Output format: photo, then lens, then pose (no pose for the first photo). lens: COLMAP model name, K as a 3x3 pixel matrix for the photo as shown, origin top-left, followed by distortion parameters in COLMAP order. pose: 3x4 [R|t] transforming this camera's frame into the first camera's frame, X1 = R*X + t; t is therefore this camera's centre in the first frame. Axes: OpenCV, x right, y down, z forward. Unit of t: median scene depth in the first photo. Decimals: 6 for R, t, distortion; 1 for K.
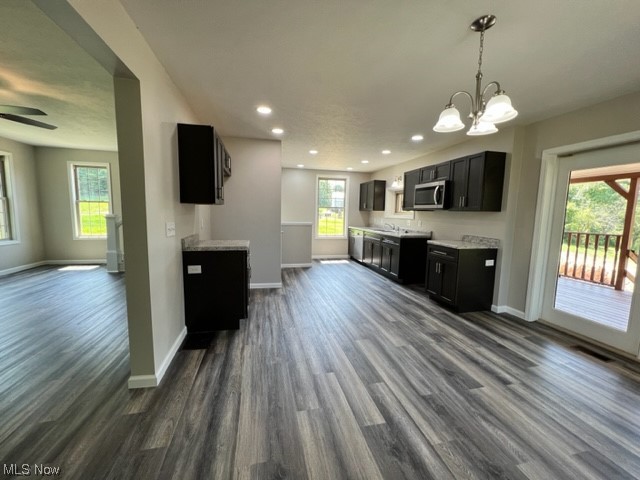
lens RADIAL K [[259.4, 0, 323.1], [0, 259.4, 238.6], [0, 0, 1]] dist [-0.009566, -0.000435]
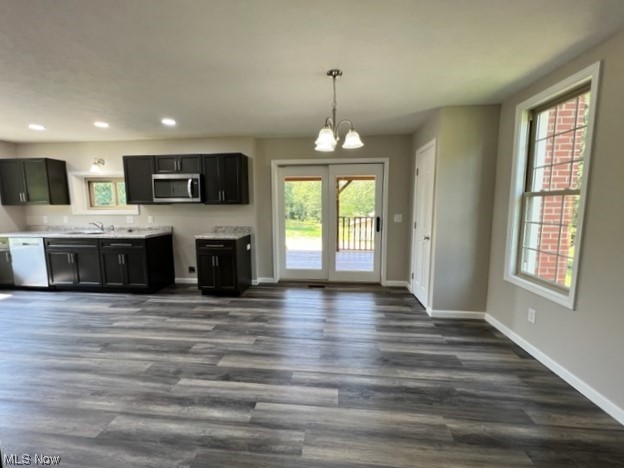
lens RADIAL K [[252.9, 0, 314.0], [0, 252.9, 233.8], [0, 0, 1]] dist [-0.009566, -0.000435]
pose [[0.319902, -0.128572, 0.938686, -0.331389], [0.105101, 0.989450, 0.099707, -0.048679], [-0.941603, 0.066761, 0.330040, 0.287855]]
